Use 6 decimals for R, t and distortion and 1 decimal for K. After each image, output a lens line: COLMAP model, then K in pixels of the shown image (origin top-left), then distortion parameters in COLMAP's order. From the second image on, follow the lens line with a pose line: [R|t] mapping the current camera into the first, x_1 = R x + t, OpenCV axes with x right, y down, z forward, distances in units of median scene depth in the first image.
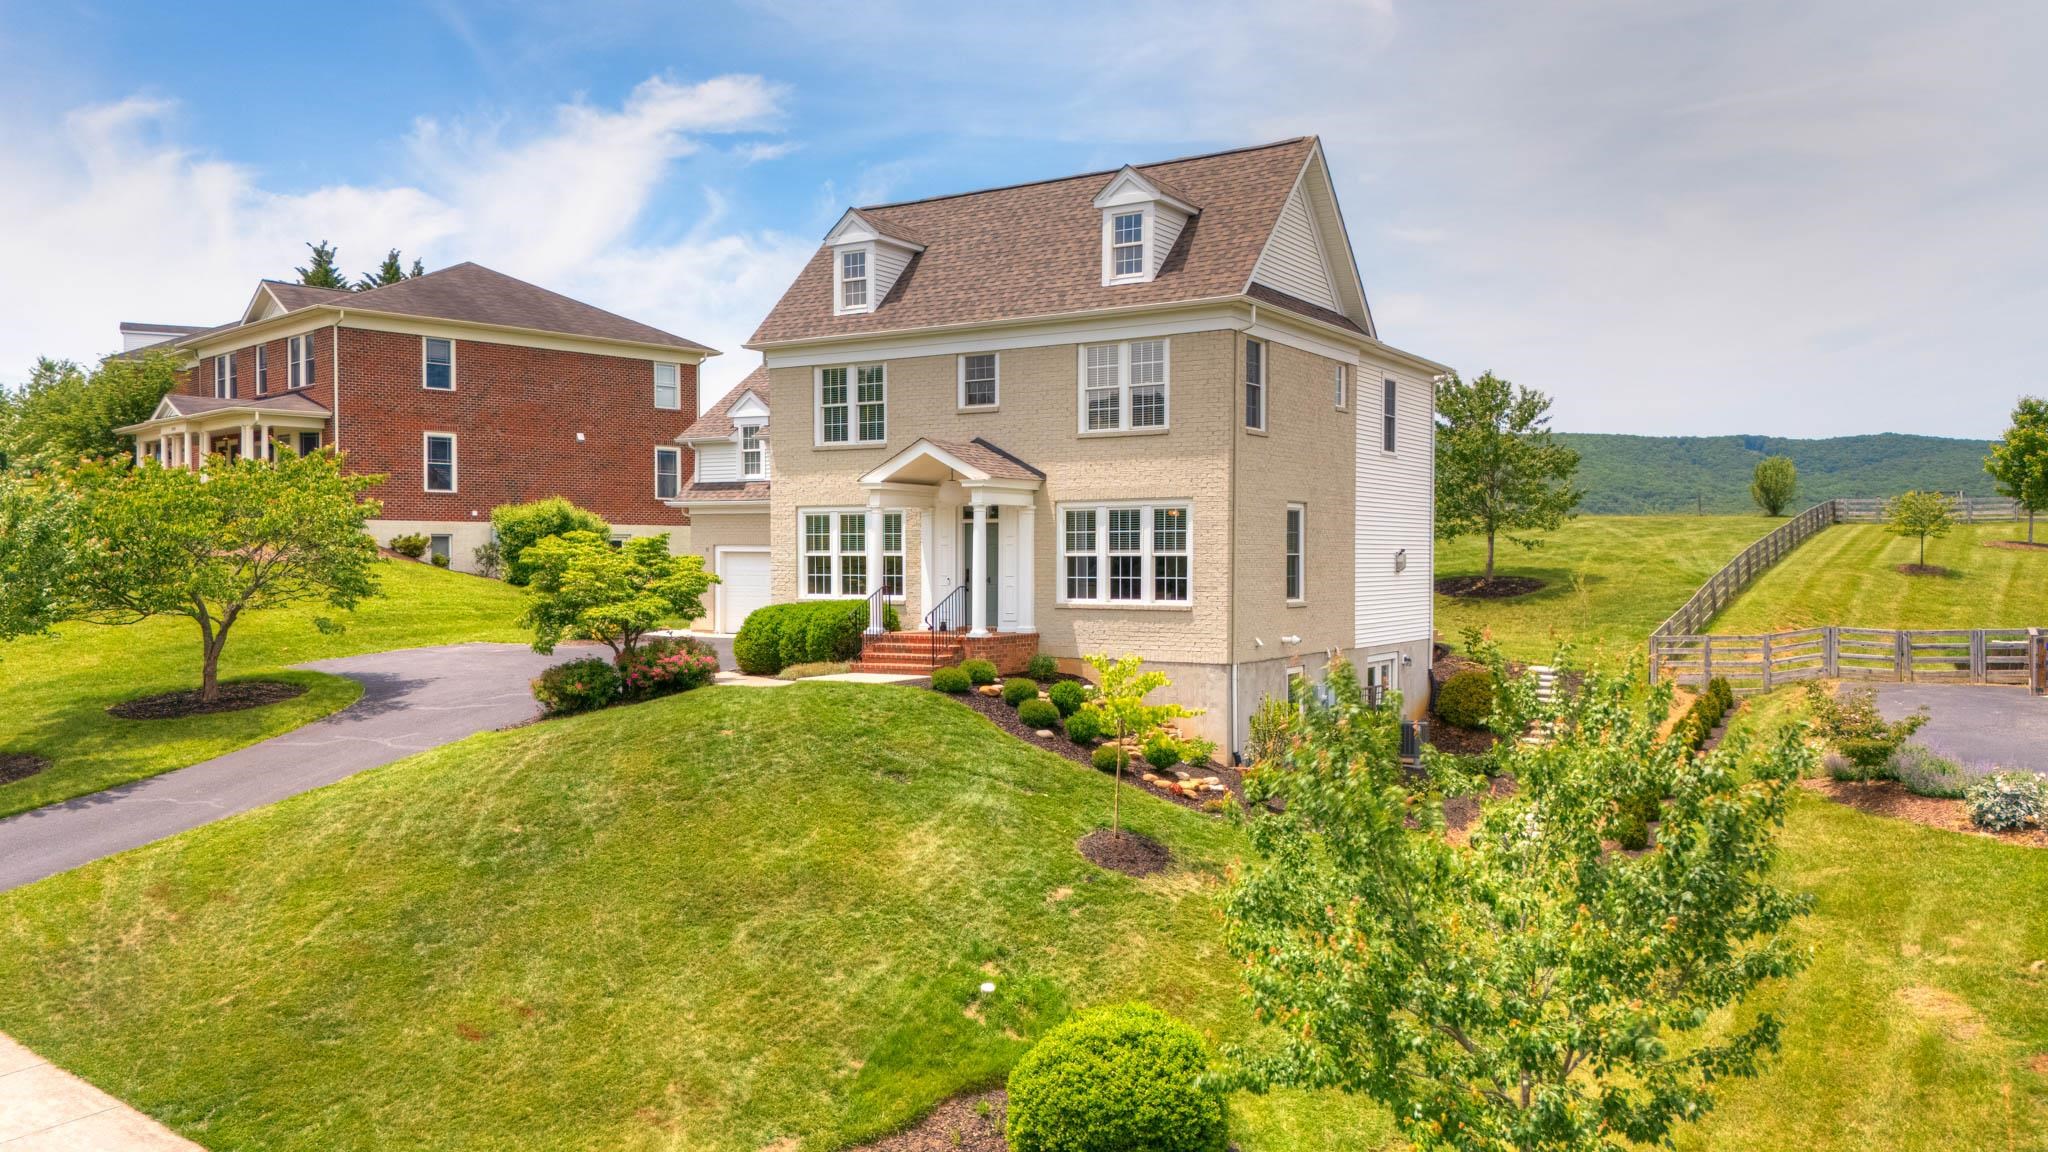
lens RADIAL K [[1513.8, 0, 1029.0], [0, 1513.8, 603.4], [0, 0, 1]] dist [0.093783, -0.094414]
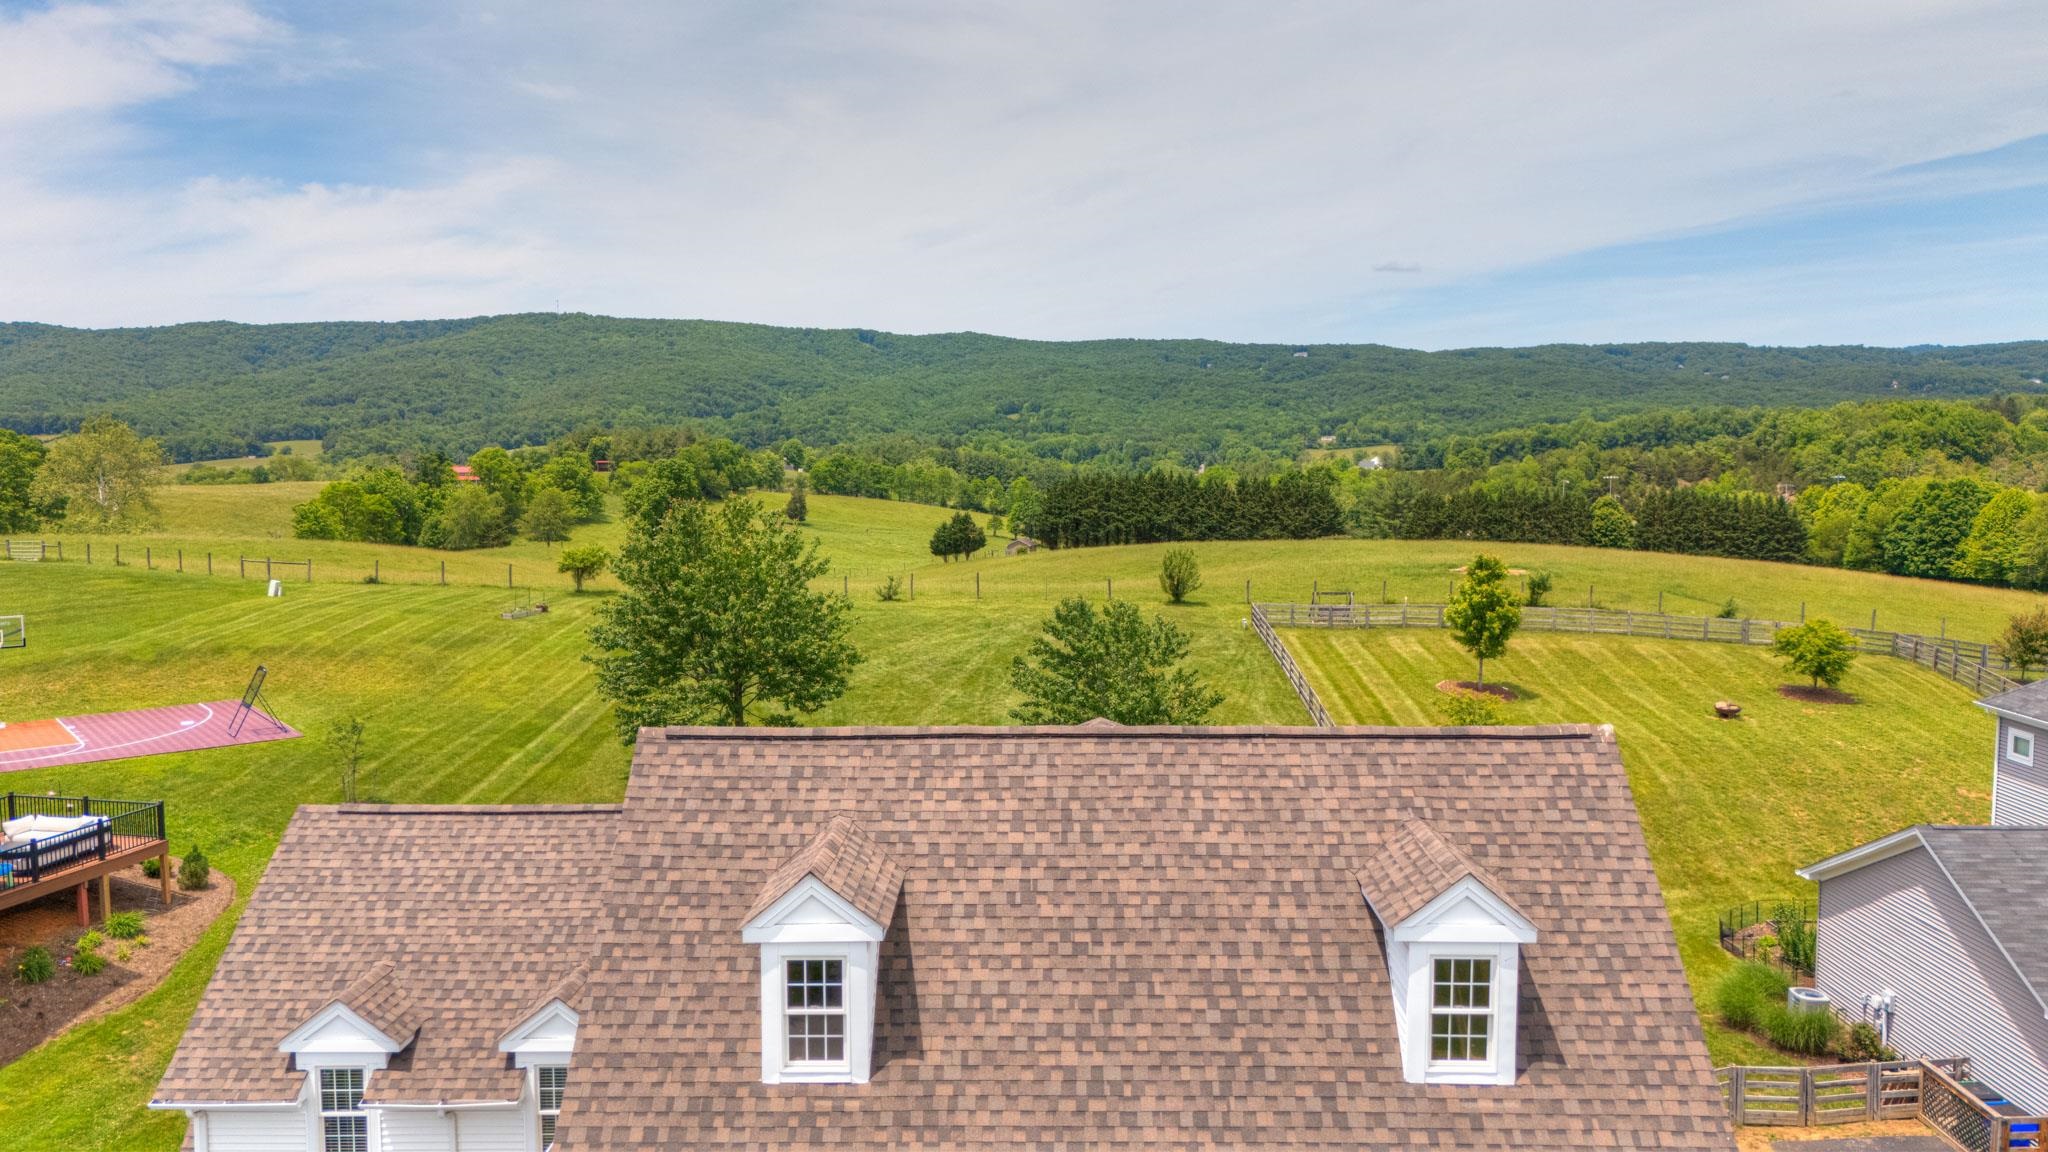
lens RADIAL K [[1503.9, 0, 1022.7], [0, 1503.9, 575.4], [0, 0, 1]] dist [0.084065, -0.093122]
pose [[0.854656, -0.054011, 0.516377, -0.300795], [0.021879, 0.997437, 0.068117, -0.384228], [-0.518733, -0.046919, 0.853648, 0.562737]]
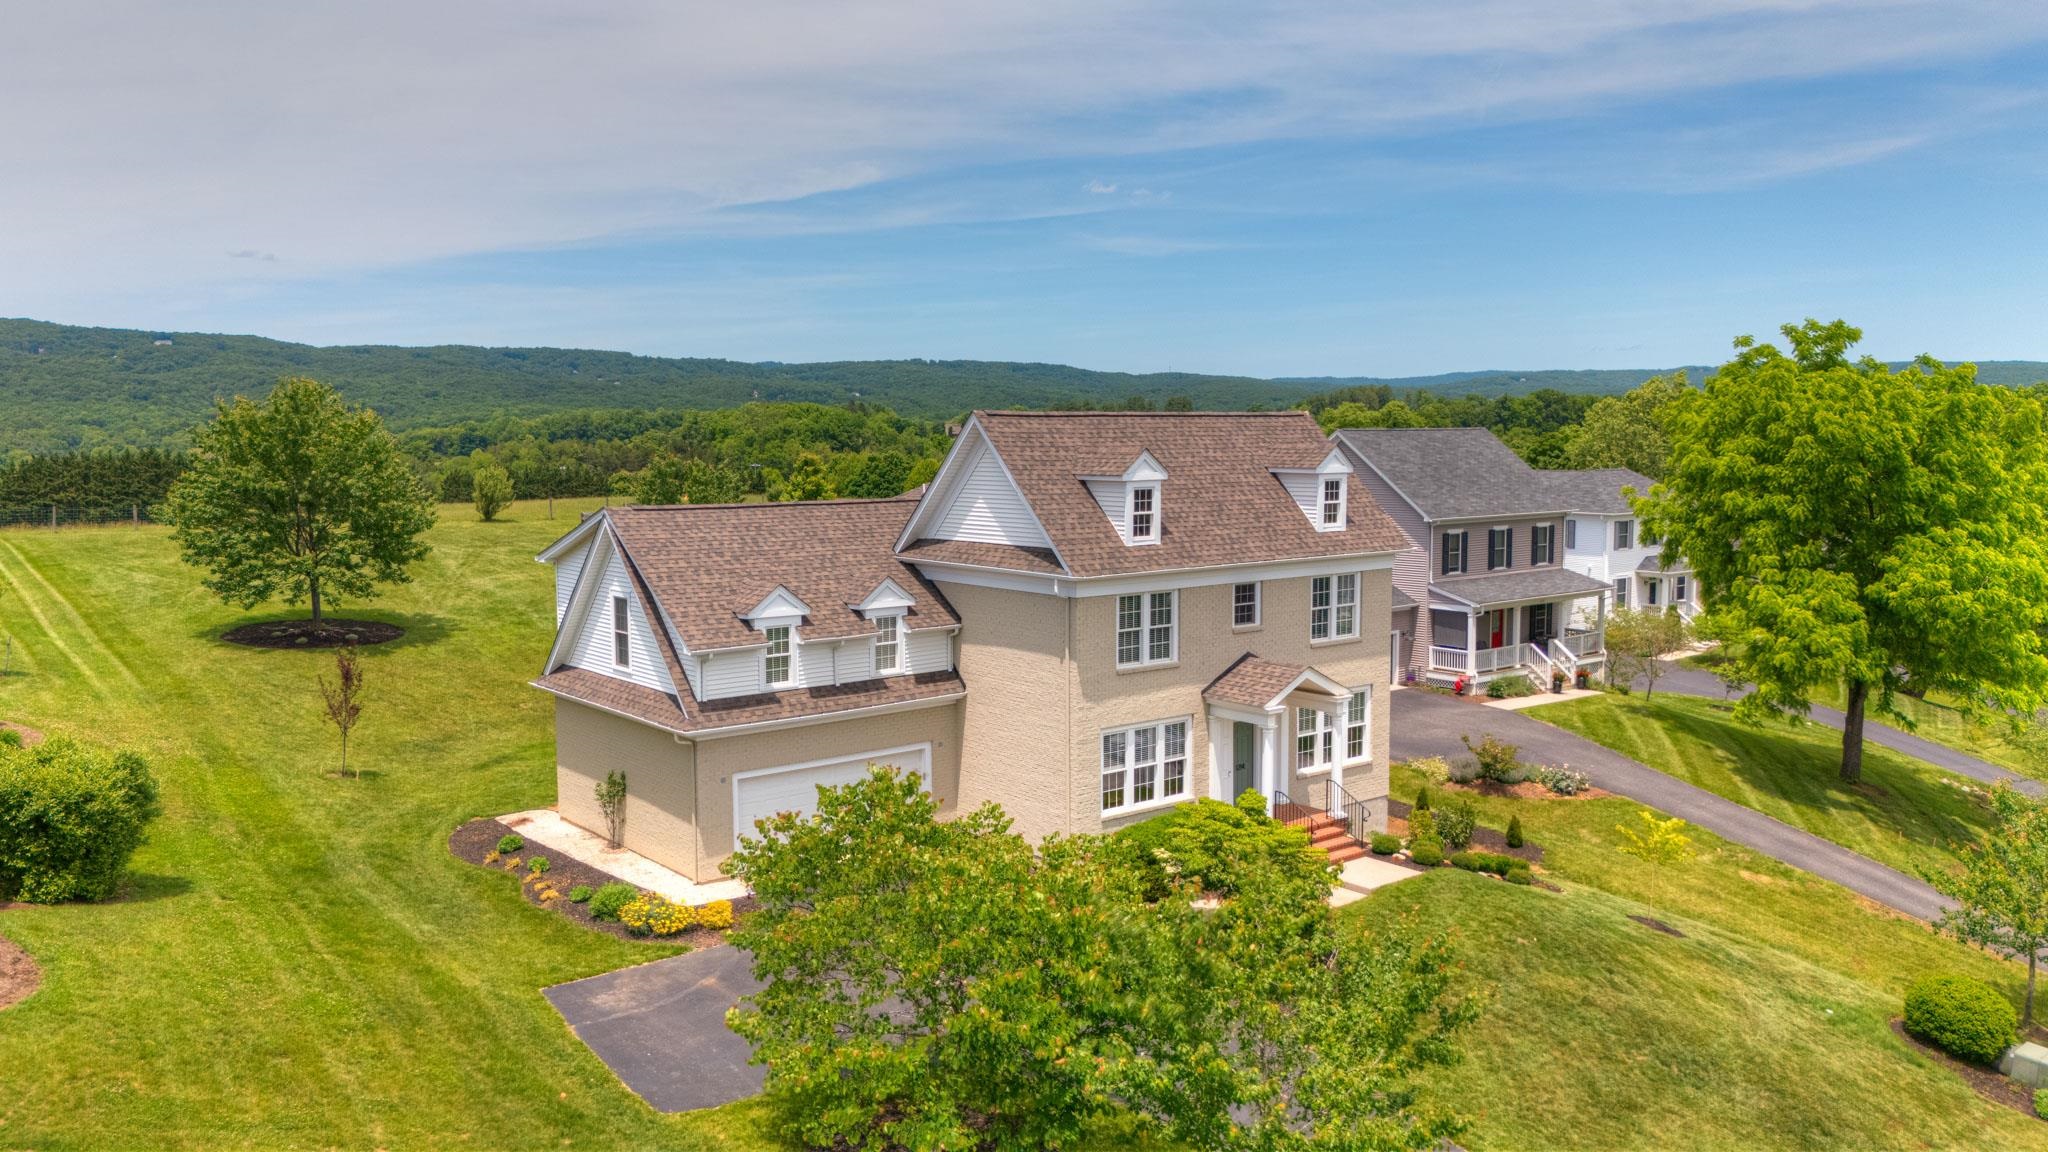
lens RADIAL K [[1503.9, 0, 1022.7], [0, 1503.9, 575.4], [0, 0, 1]] dist [0.084065, -0.093122]
pose [[0.323781, -0.091357, 0.941711, -1.151604], [0.032364, 0.995814, 0.085478, -0.263680], [-0.945578, 0.002801, 0.325382, 0.737264]]
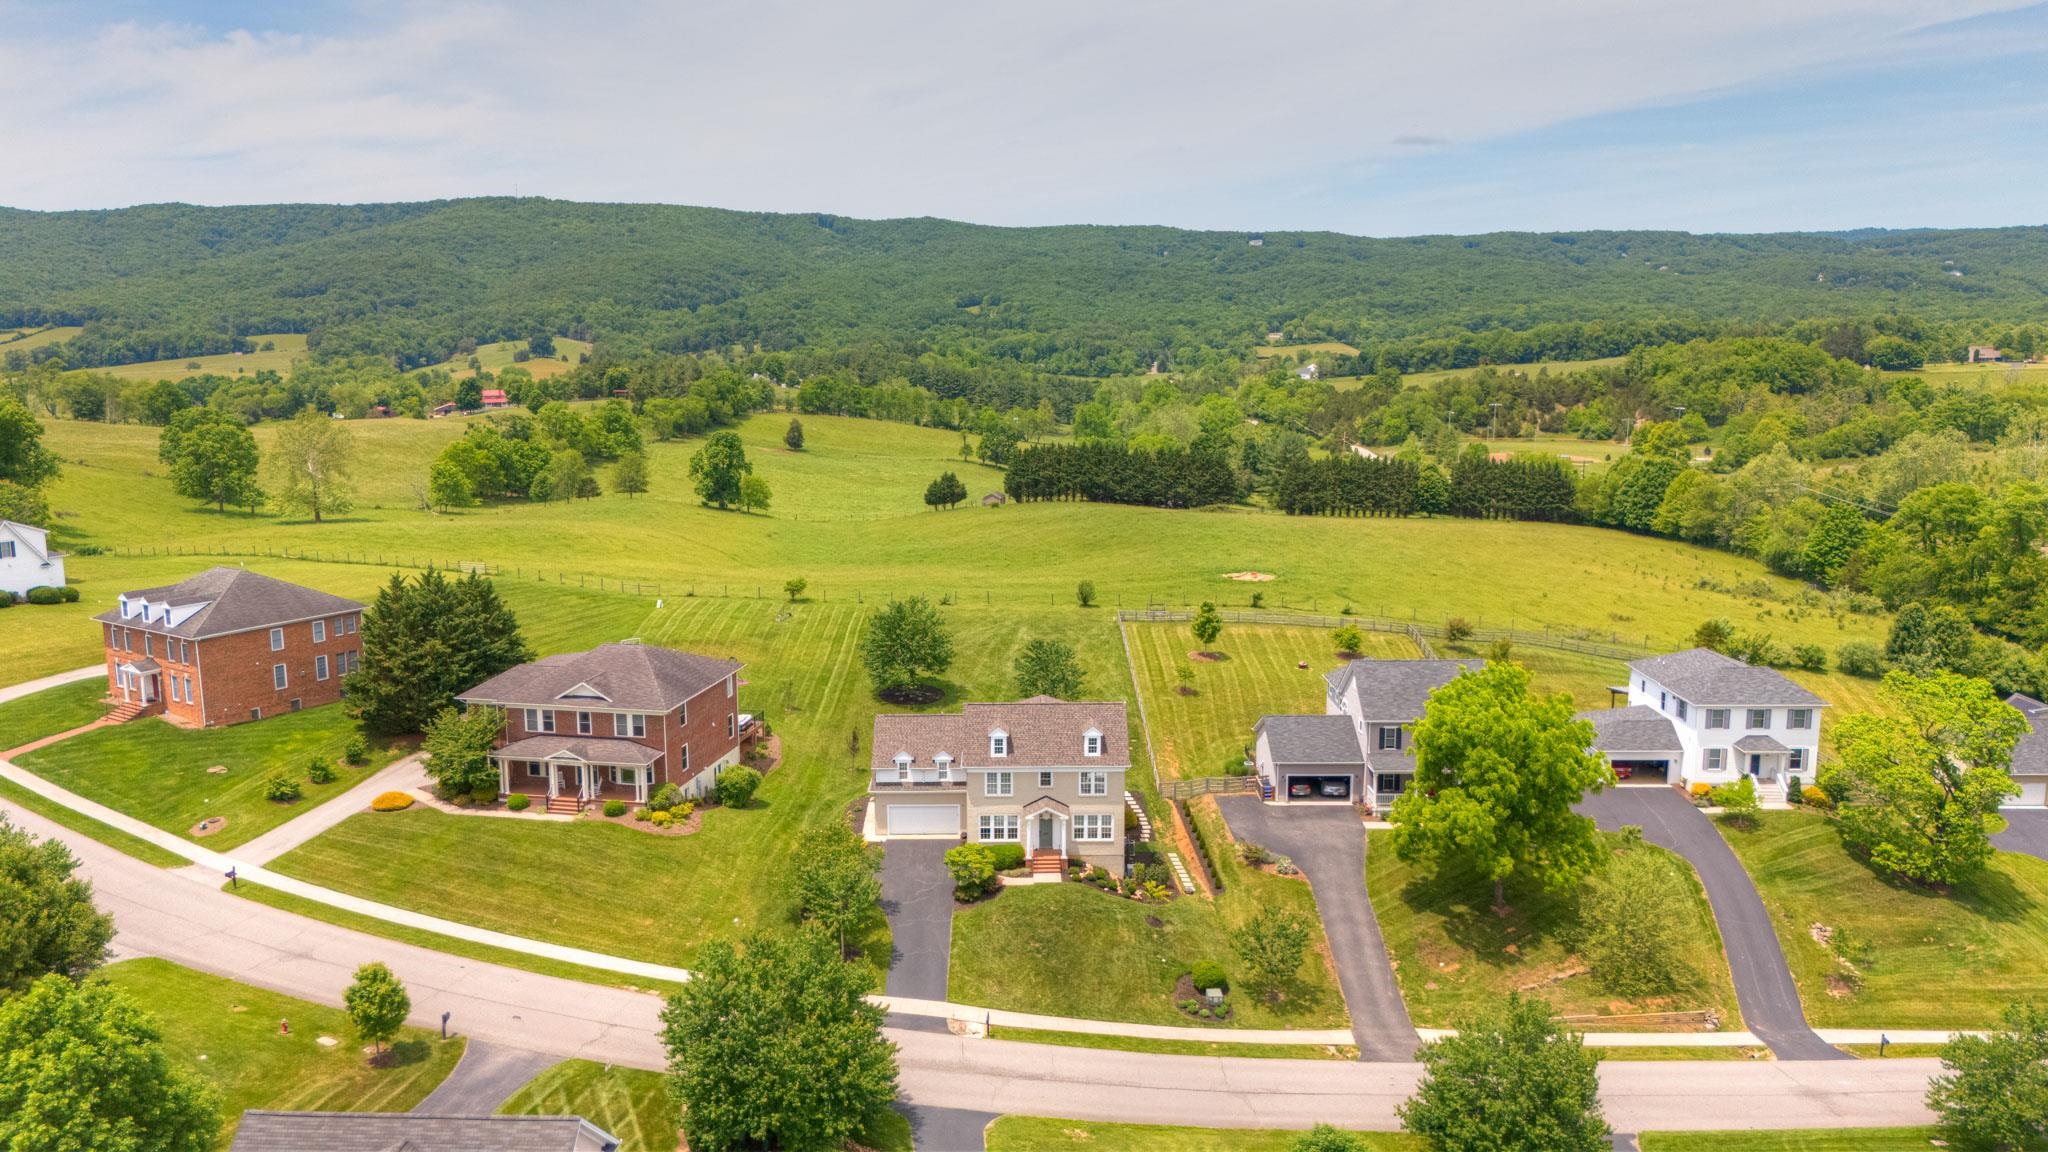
lens RADIAL K [[1503.9, 0, 1022.7], [0, 1503.9, 575.4], [0, 0, 1]] dist [0.084065, -0.093122]
pose [[0.840102, -0.097327, 0.533626, -1.779466], [0.020137, 0.988689, 0.148622, -1.066344], [-0.542055, -0.114112, 0.832559, -1.703853]]
